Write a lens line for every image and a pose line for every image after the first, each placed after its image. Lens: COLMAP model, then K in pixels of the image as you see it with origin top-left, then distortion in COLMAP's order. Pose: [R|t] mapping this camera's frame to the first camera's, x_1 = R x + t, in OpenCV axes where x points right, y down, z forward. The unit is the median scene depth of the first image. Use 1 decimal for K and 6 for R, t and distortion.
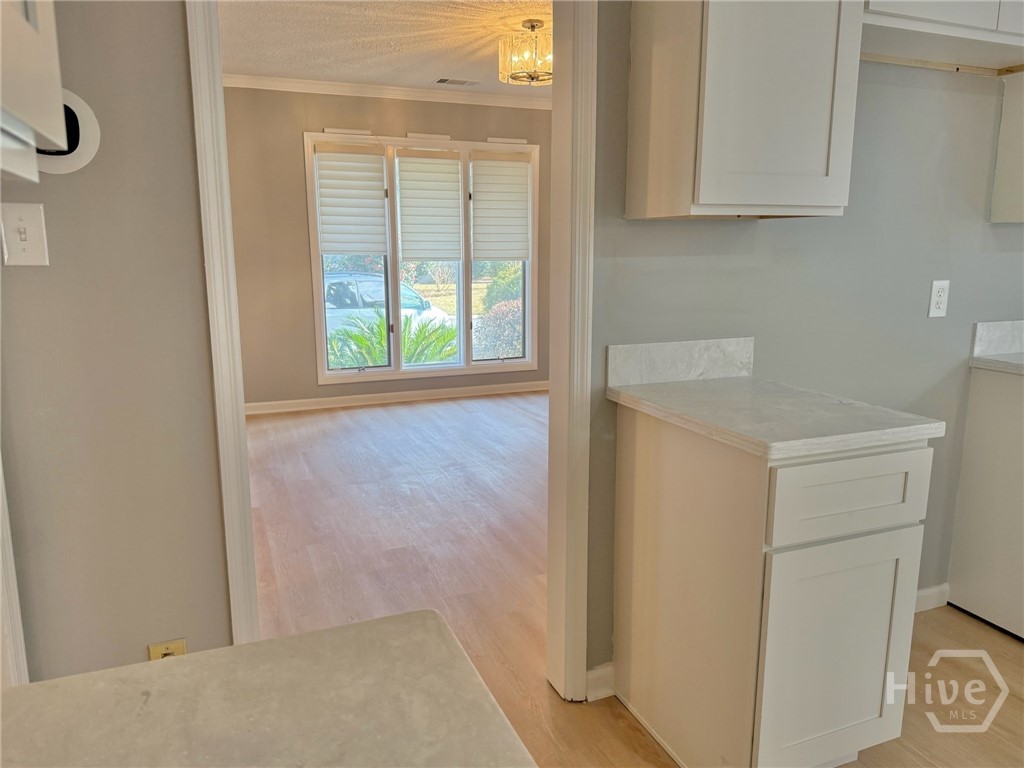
lens RADIAL K [[714.5, 0, 514.5], [0, 714.5, 389.9], [0, 0, 1]] dist [0.093780, -0.113966]
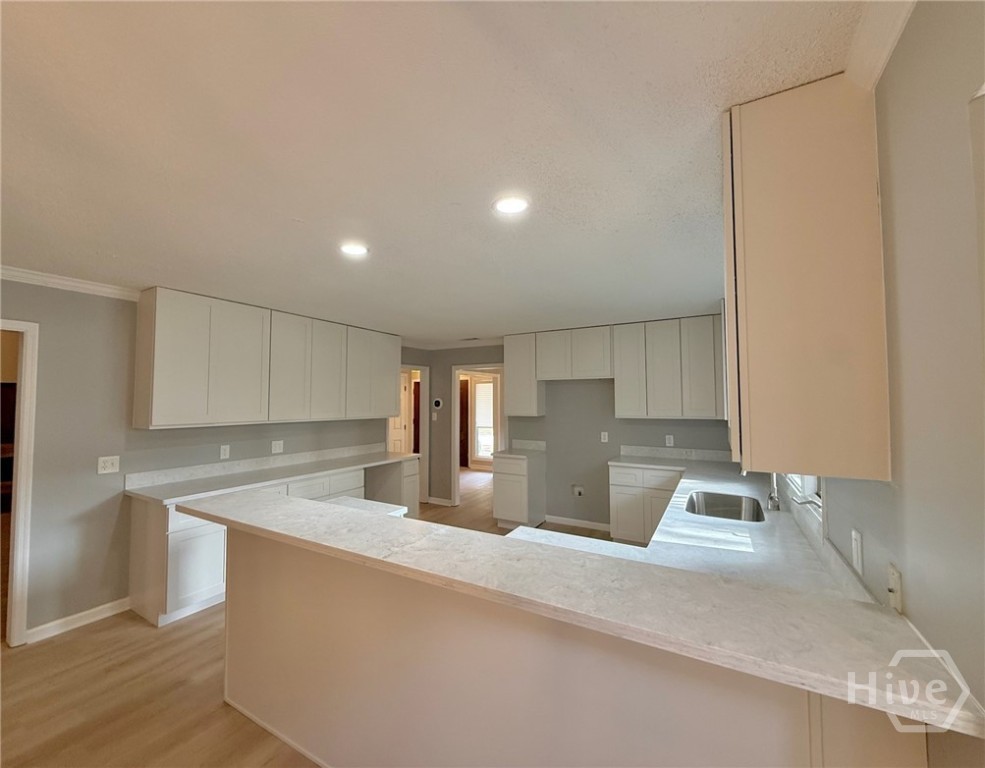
lens RADIAL K [[408.1, 0, 470.0], [0, 408.1, 384.1], [0, 0, 1]] dist [0.000587, -0.000158]
pose [[0.580996, -0.036408, -0.813092, 0.815230], [-0.158161, 0.974905, -0.156668, 0.019073], [0.798391, 0.219623, 0.560658, -0.329559]]
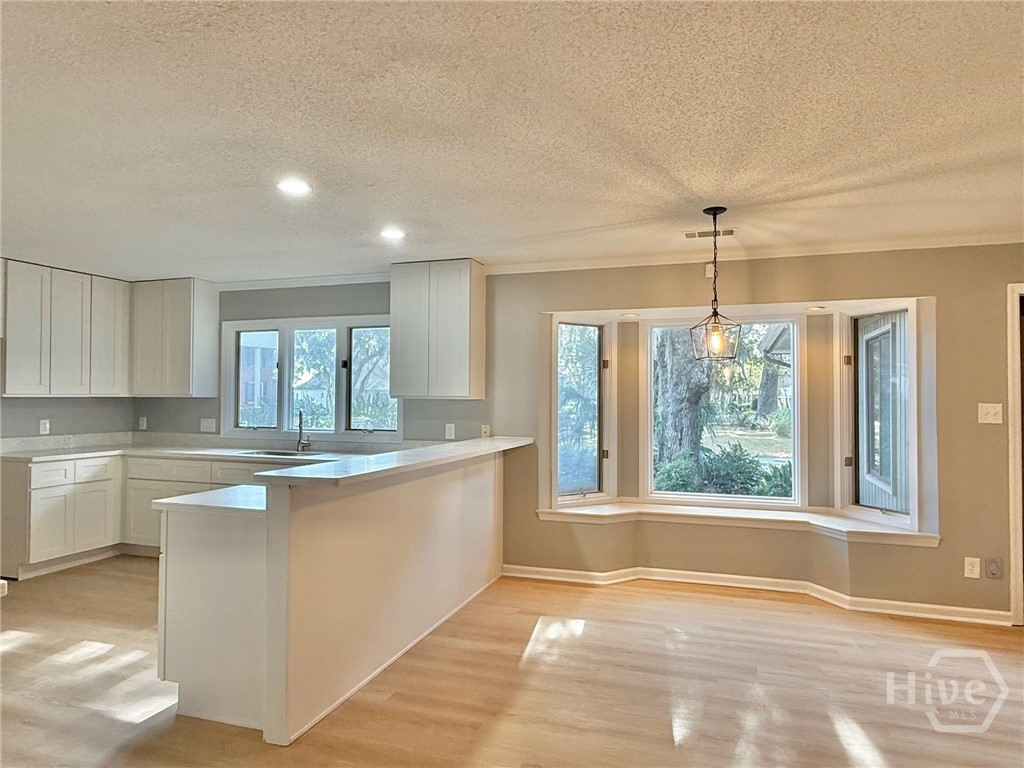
lens RADIAL K [[640.4, 0, 512.0], [0, 640.4, 384.0], [0, 0, 1]] dist [-0.004029, 0.000609]
pose [[0.665798, 0.019573, 0.745876, 0.116150], [0.144118, 0.977457, -0.154296, 0.128786], [-0.732082, 0.210224, 0.647968, -0.699839]]
